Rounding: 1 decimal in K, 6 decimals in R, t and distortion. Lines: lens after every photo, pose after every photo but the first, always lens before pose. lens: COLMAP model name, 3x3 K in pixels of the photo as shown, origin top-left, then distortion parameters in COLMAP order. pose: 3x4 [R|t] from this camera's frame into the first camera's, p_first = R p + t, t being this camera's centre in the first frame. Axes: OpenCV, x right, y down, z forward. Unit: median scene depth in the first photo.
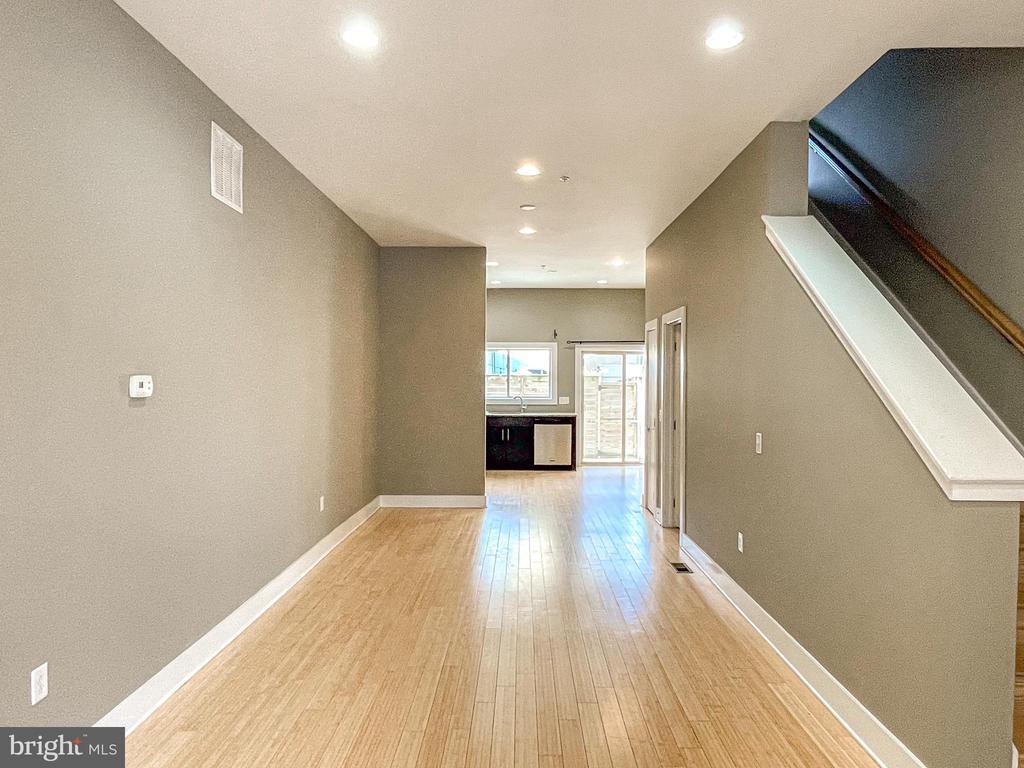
lens RADIAL K [[680.9, 0, 512.0], [0, 680.9, 384.0], [0, 0, 1]] dist [-0.002119, -0.001083]
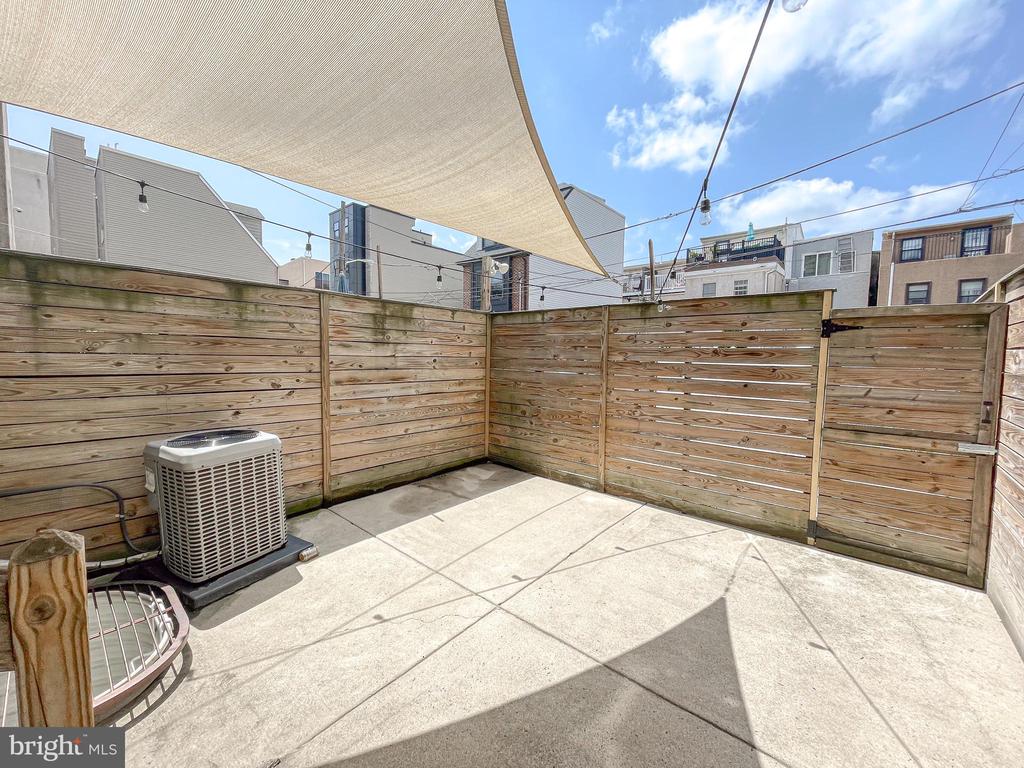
lens RADIAL K [[410.3, 0, 514.8], [0, 410.3, 386.2], [0, 0, 1]] dist [-0.001883, -0.000550]
pose [[0.761971, 0.055046, -0.645268, 0.241929], [-0.019885, 0.997900, 0.061647, 0.039931], [0.647306, -0.034142, 0.761465, 1.288678]]
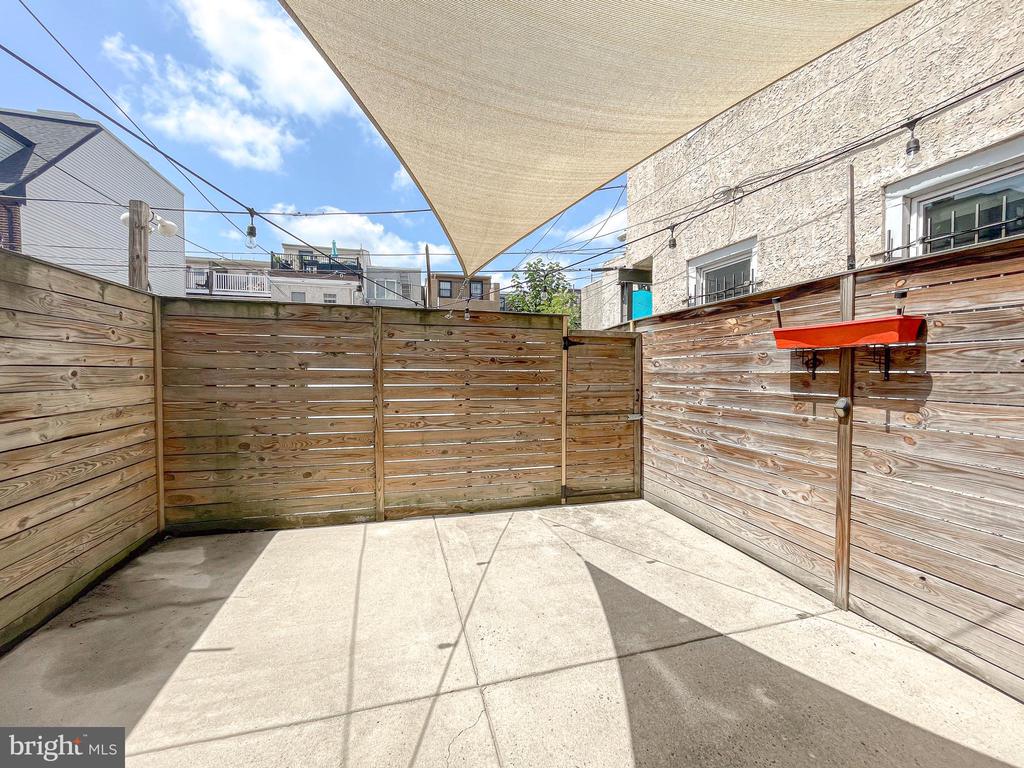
lens RADIAL K [[410.3, 0, 514.8], [0, 410.3, 386.2], [0, 0, 1]] dist [-0.001883, -0.000550]
pose [[0.962214, -0.012282, 0.272017, 0.043594], [0.005256, 0.999634, 0.026542, 0.044081], [-0.272244, -0.024109, 0.961926, 1.282145]]
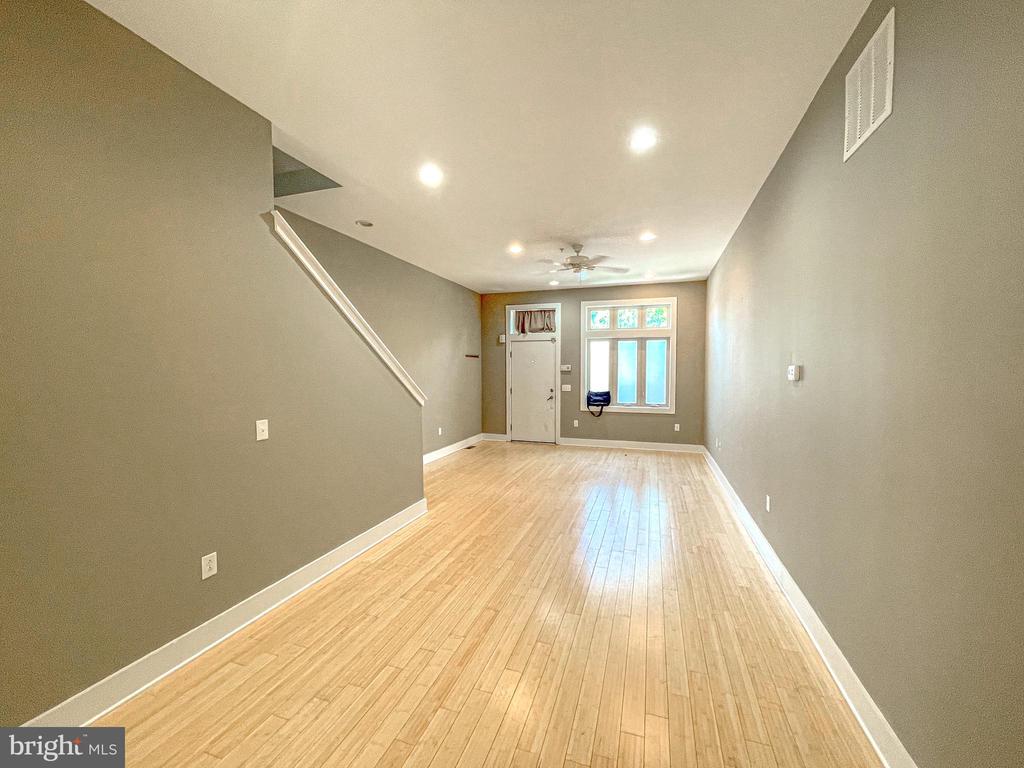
lens RADIAL K [[410.3, 0, 514.8], [0, 410.3, 386.2], [0, 0, 1]] dist [-0.001883, -0.000550]
pose [[-0.953102, -0.016804, 0.302182, -0.076173], [-0.001244, 0.998666, 0.051612, -0.004068], [-0.302647, 0.048815, -0.951852, 0.643023]]
